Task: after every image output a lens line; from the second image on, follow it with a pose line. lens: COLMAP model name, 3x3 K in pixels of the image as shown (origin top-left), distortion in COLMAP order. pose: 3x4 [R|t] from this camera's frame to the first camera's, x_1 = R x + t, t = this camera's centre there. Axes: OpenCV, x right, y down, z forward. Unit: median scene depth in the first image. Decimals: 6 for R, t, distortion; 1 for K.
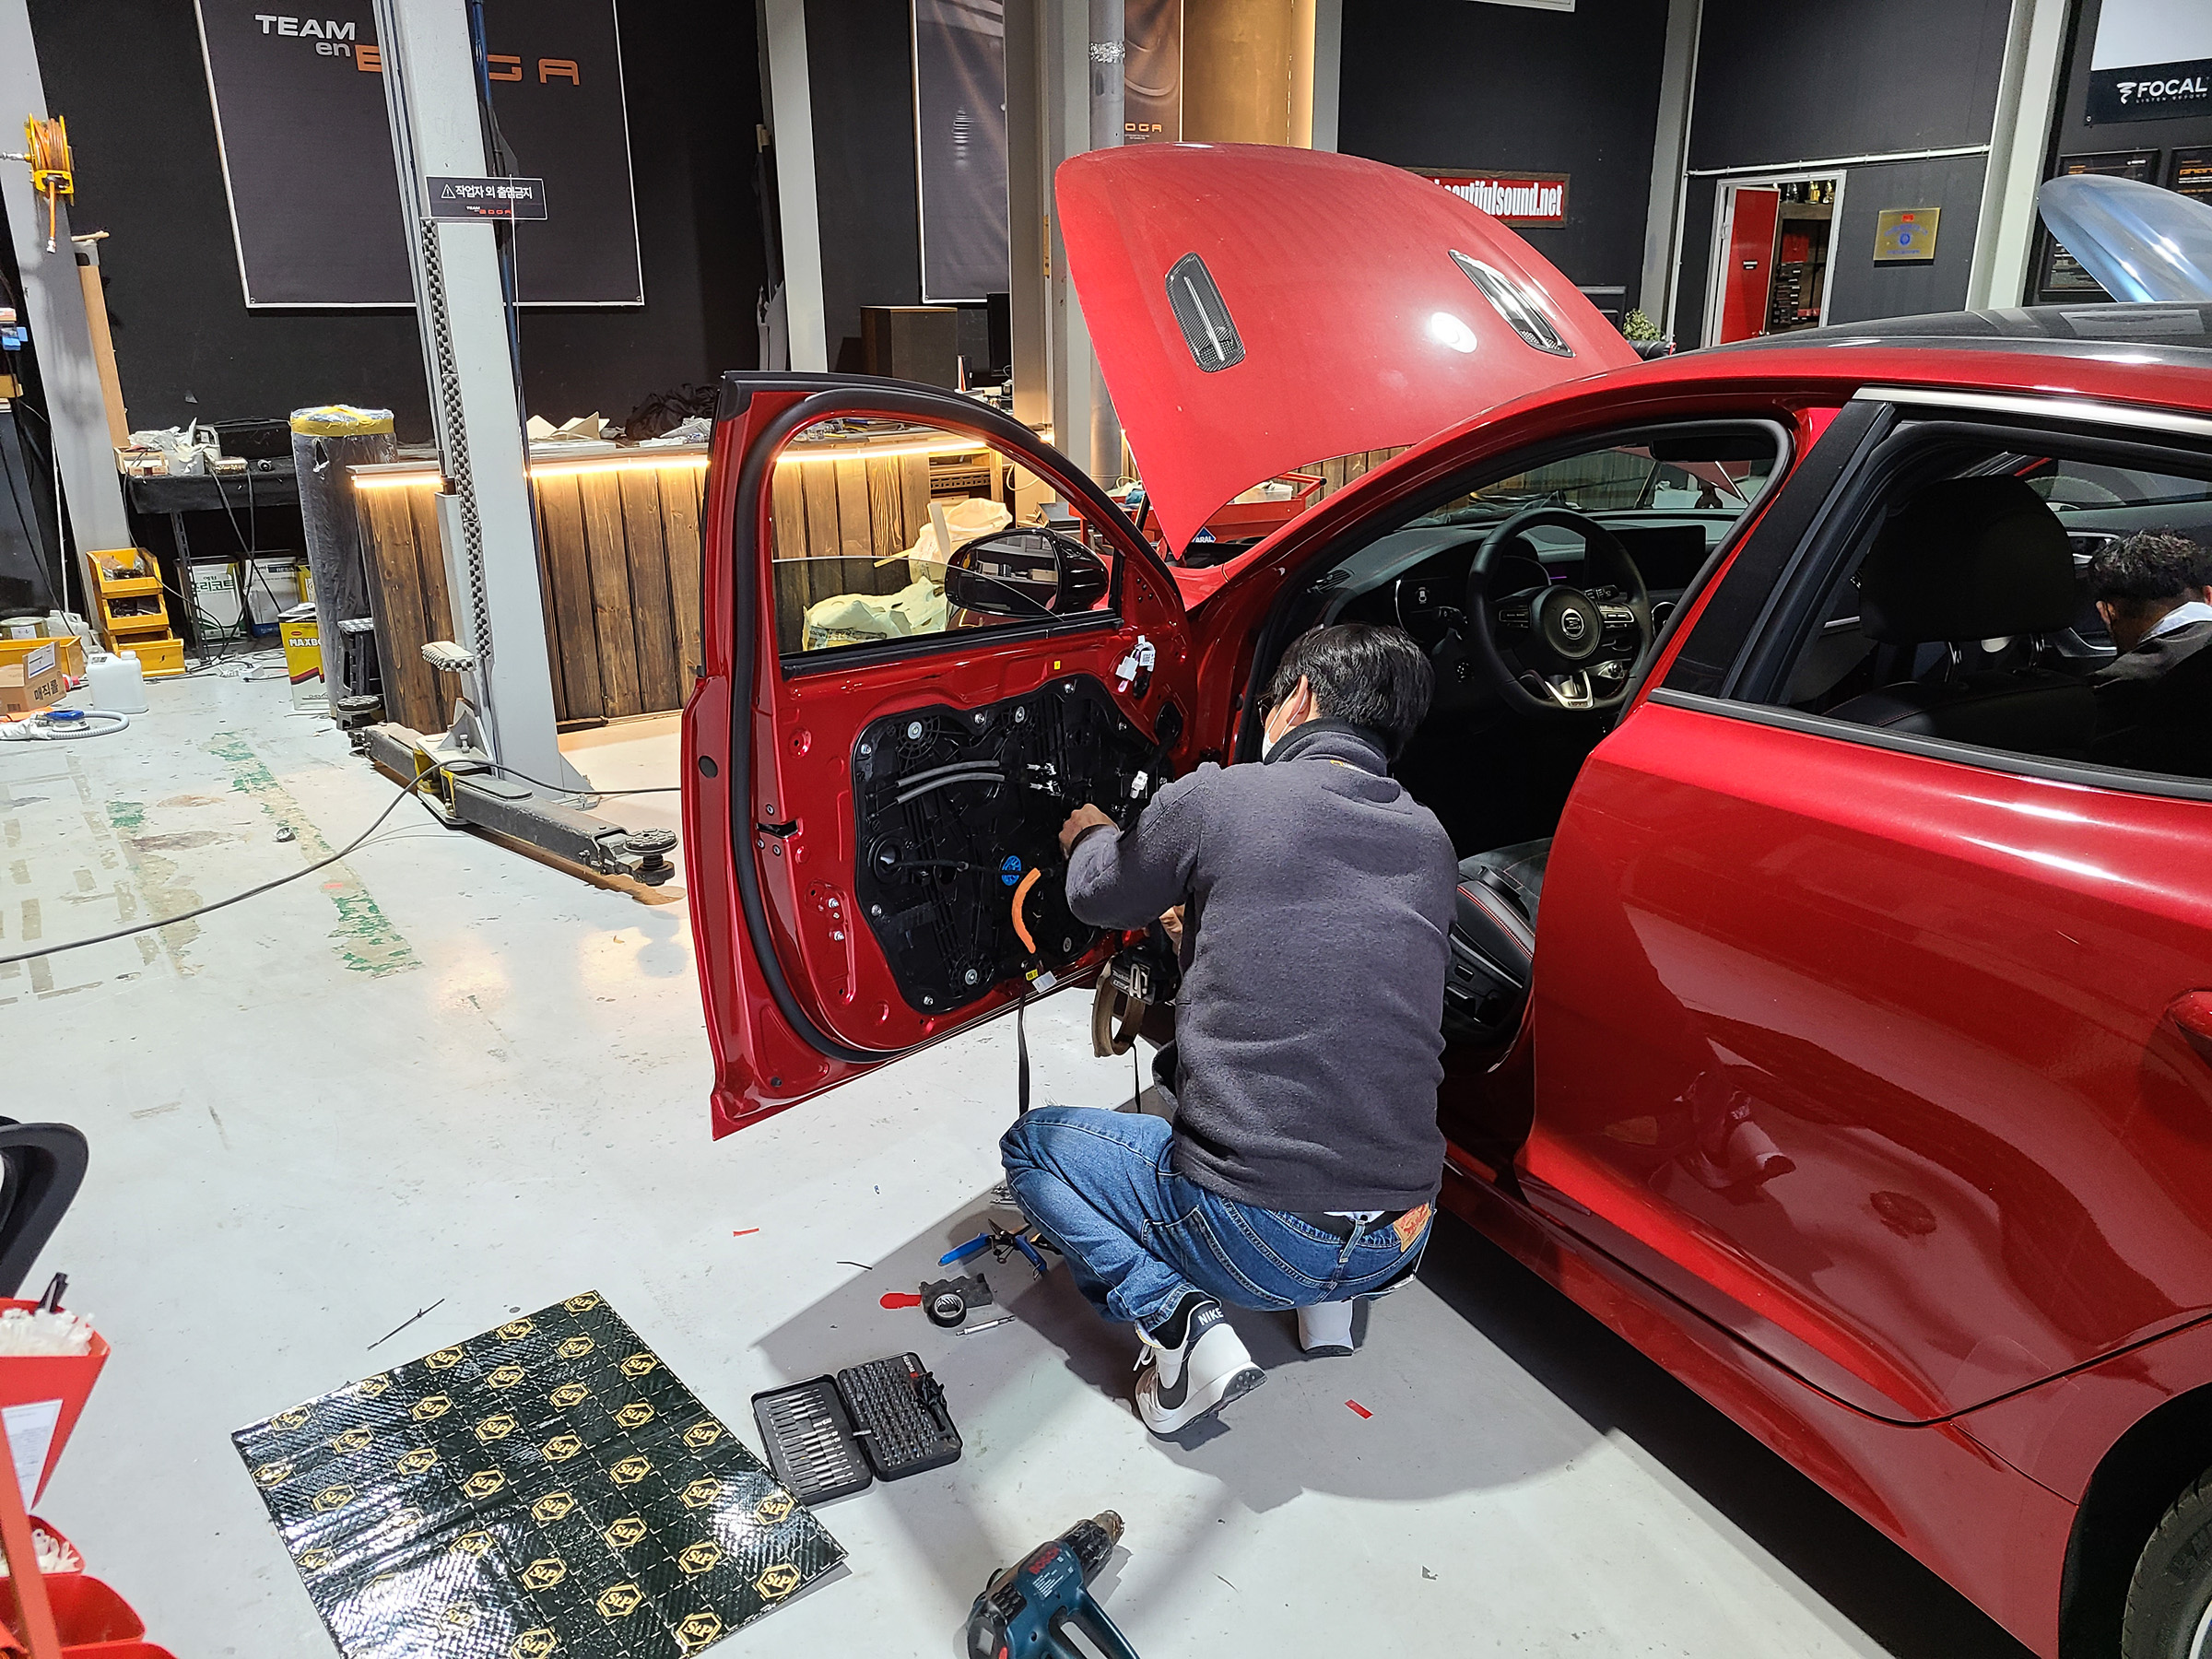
lens RADIAL K [[1650.9, 0, 1098.8], [0, 1650.9, 821.2], [0, 0, 1]] dist [0.050065, -0.029712]
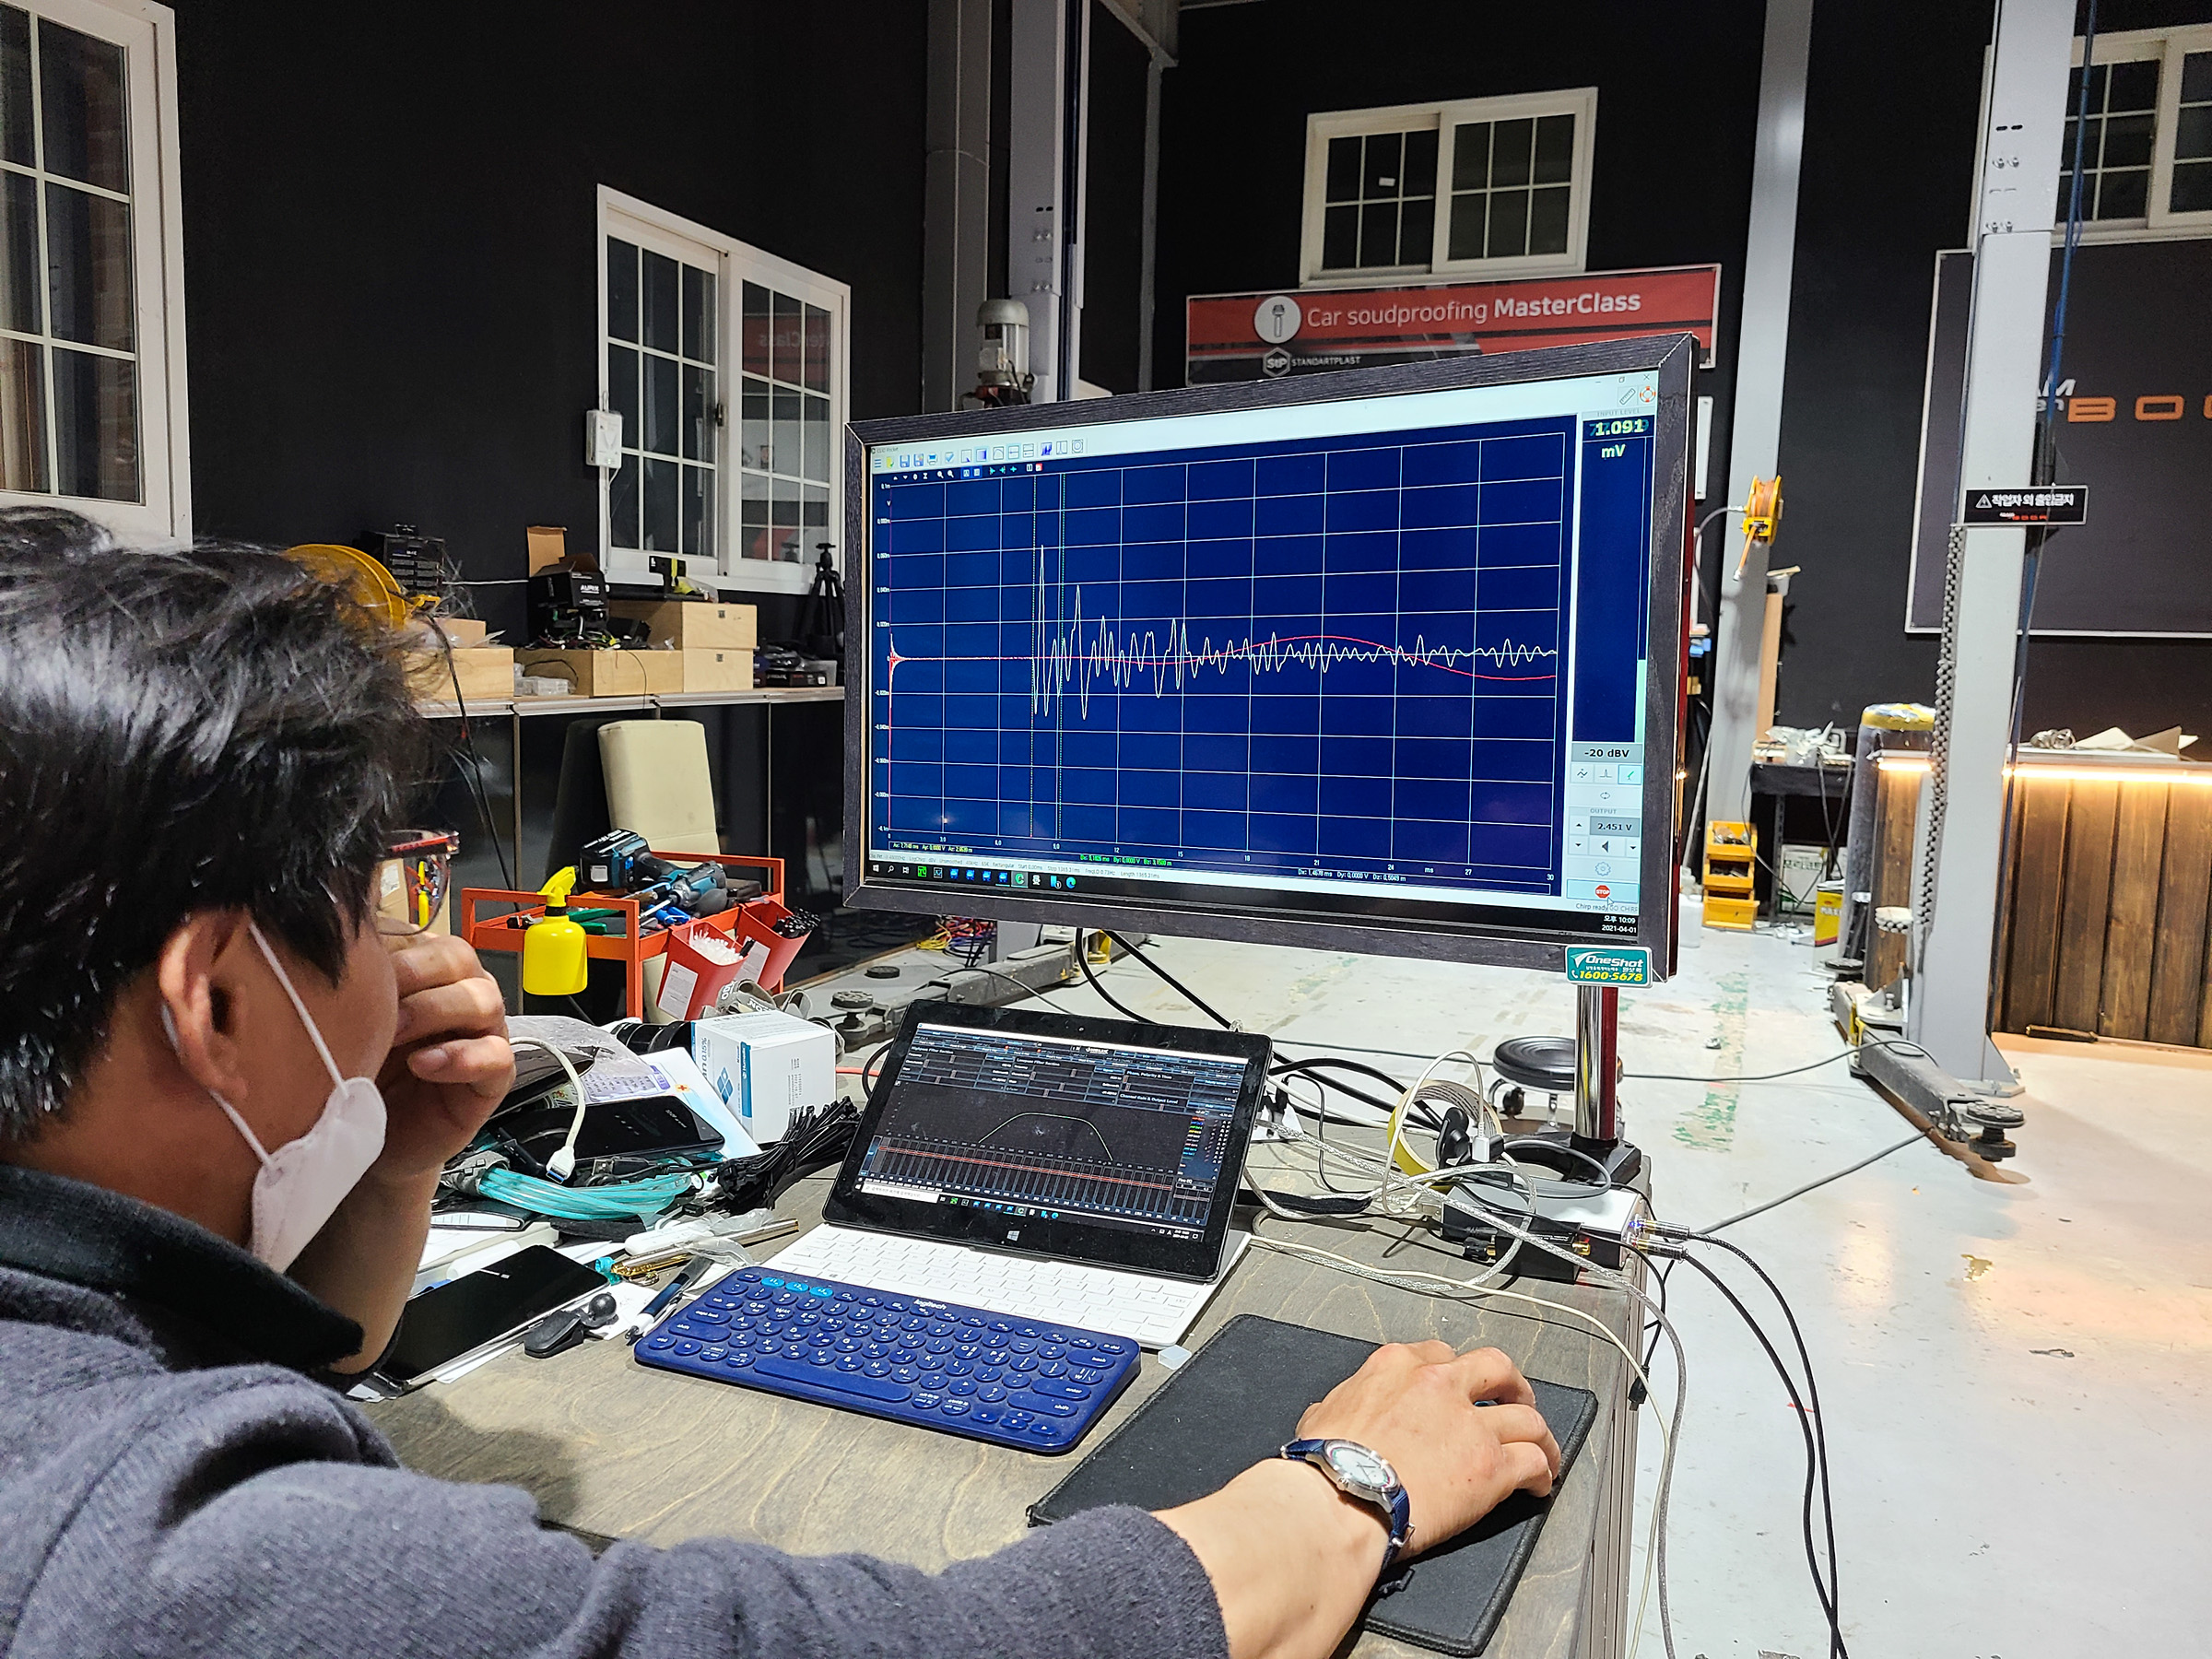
lens RADIAL K [[1650.9, 0, 1092.6], [0, 1650.9, 814.1], [0, 0, 1]] dist [0.050065, -0.029712]
pose [[0.544606, 0.113102, -0.831031, 0.172933], [-0.288623, 0.955618, -0.059087, 0.039487], [0.787465, 0.272033, 0.553079, -0.006269]]
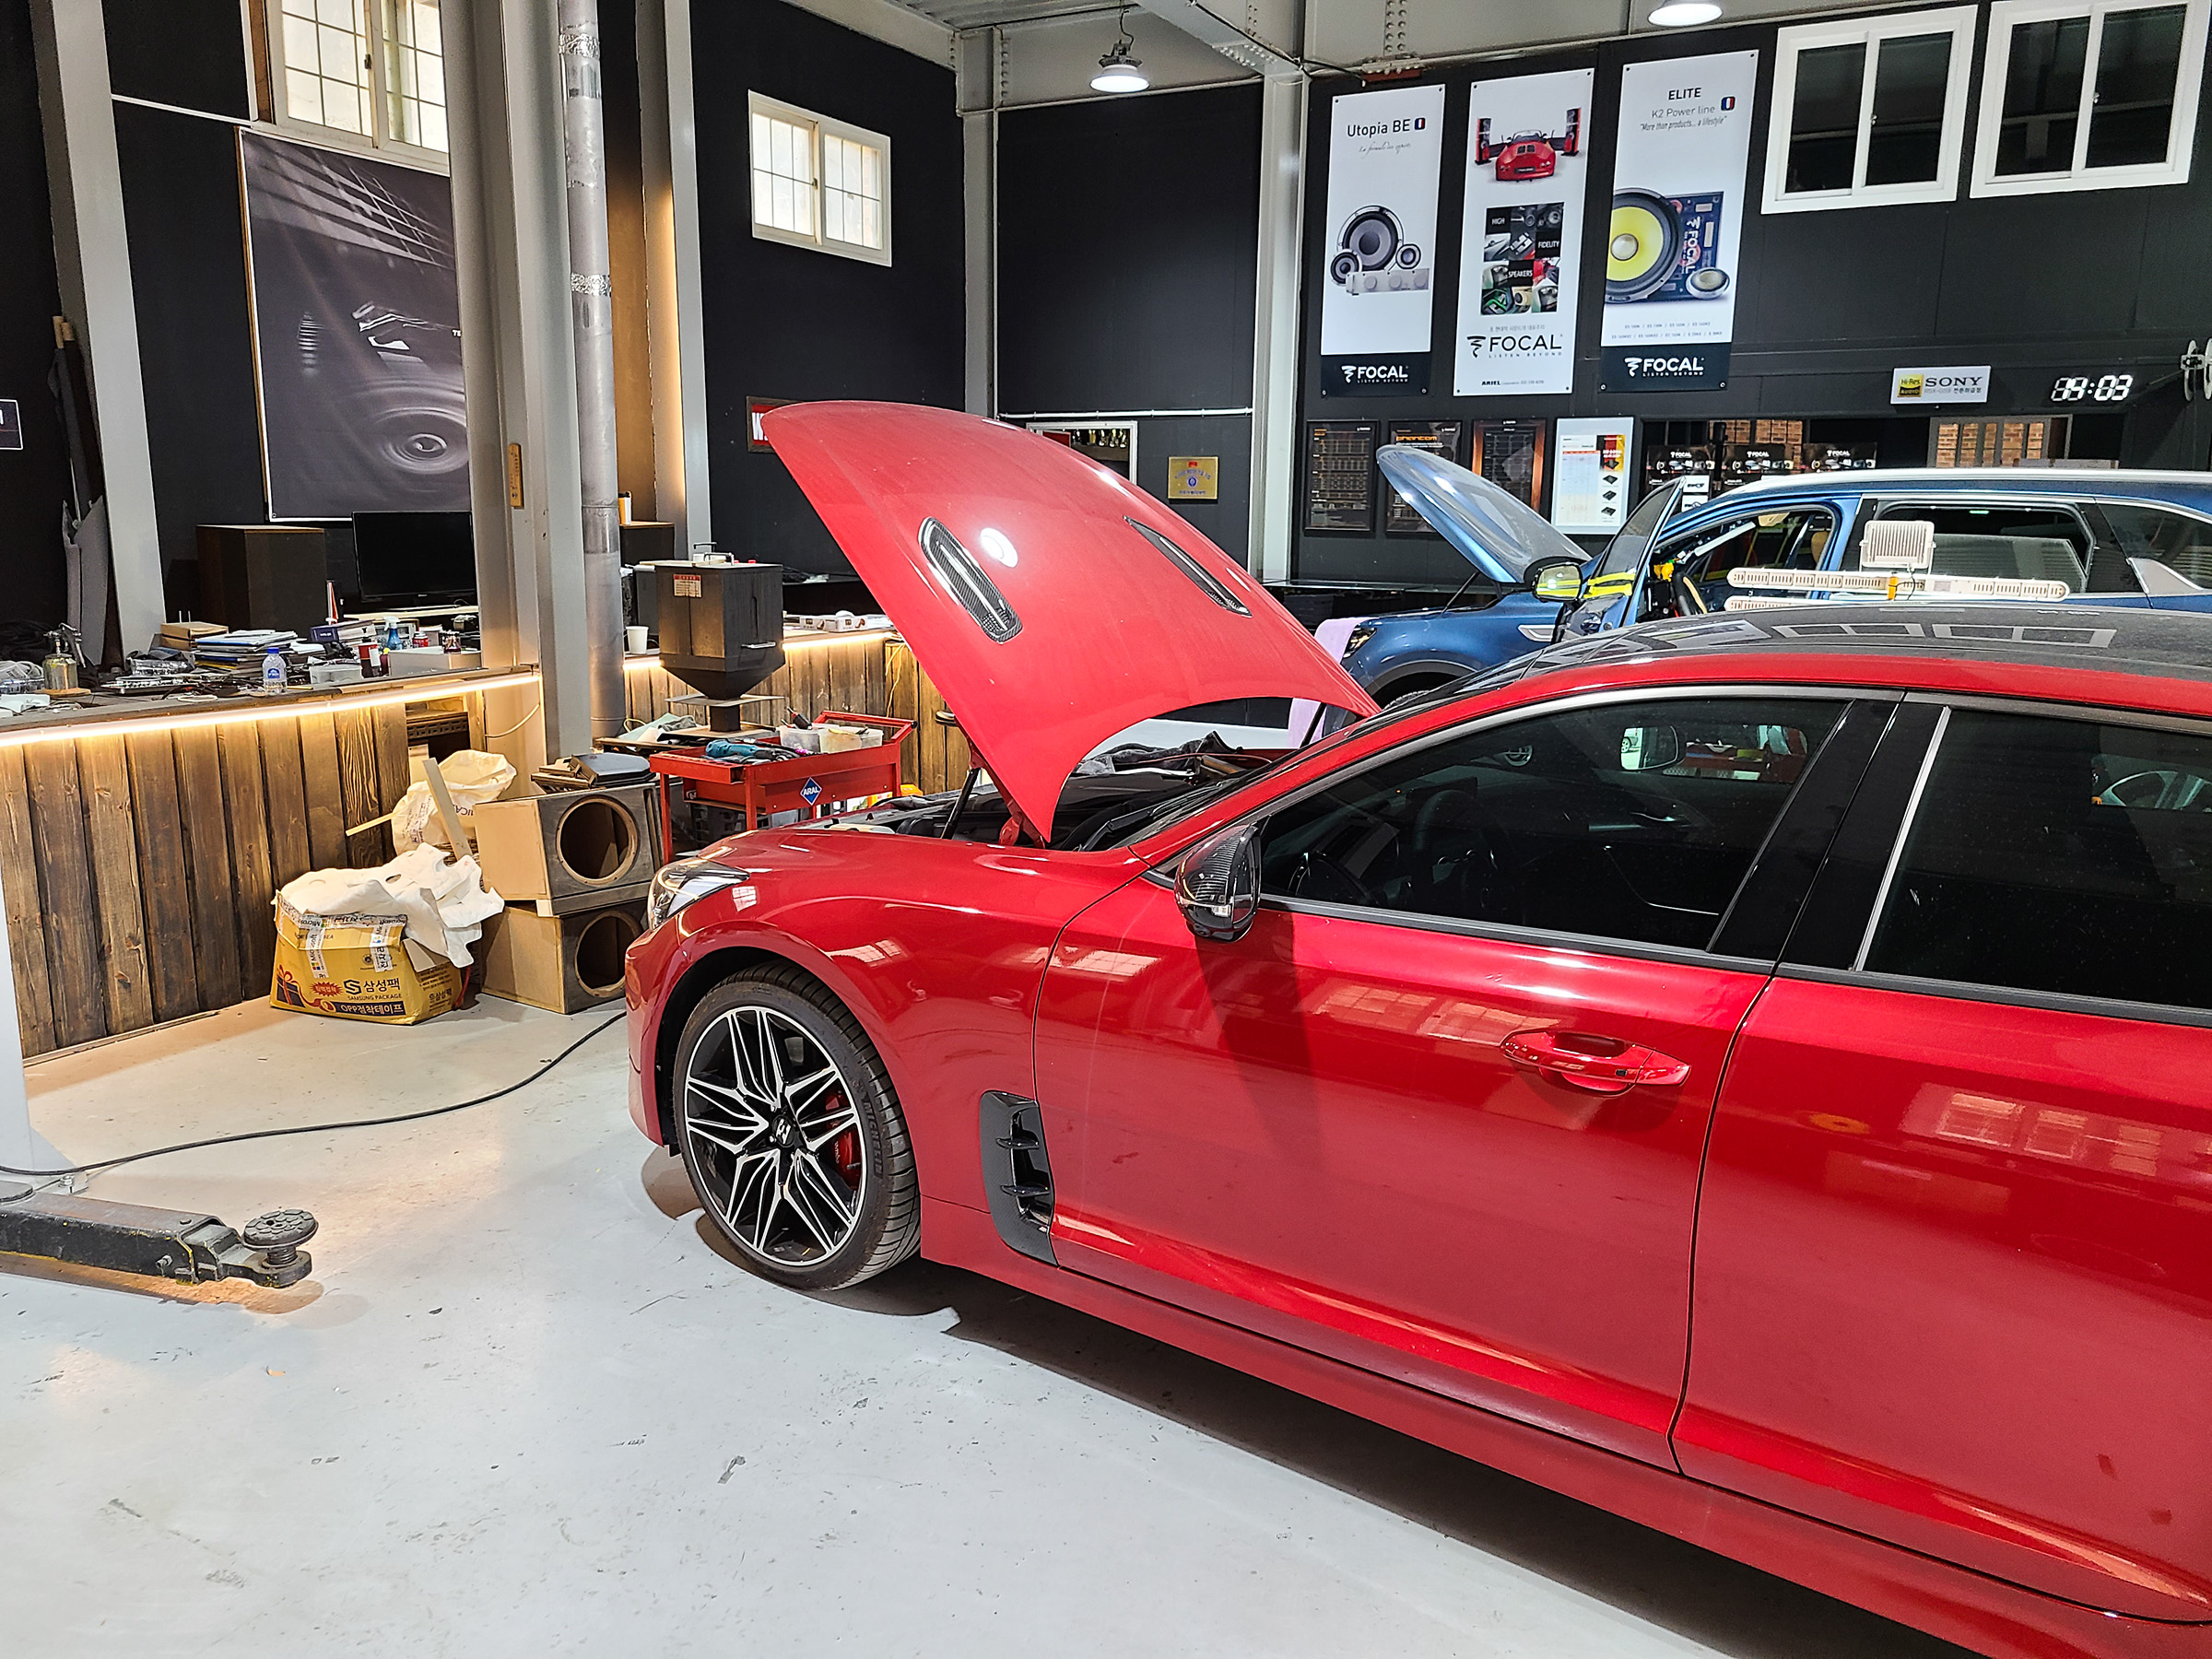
lens RADIAL K [[1650.9, 0, 1108.5], [0, 1650.9, 808.5], [0, 0, 1]] dist [0.050065, -0.029712]
pose [[0.891820, -0.064415, 0.447782, -0.190205], [0.118509, 0.988510, -0.093826, -0.046061], [-0.436593, 0.136742, 0.889206, 0.074868]]
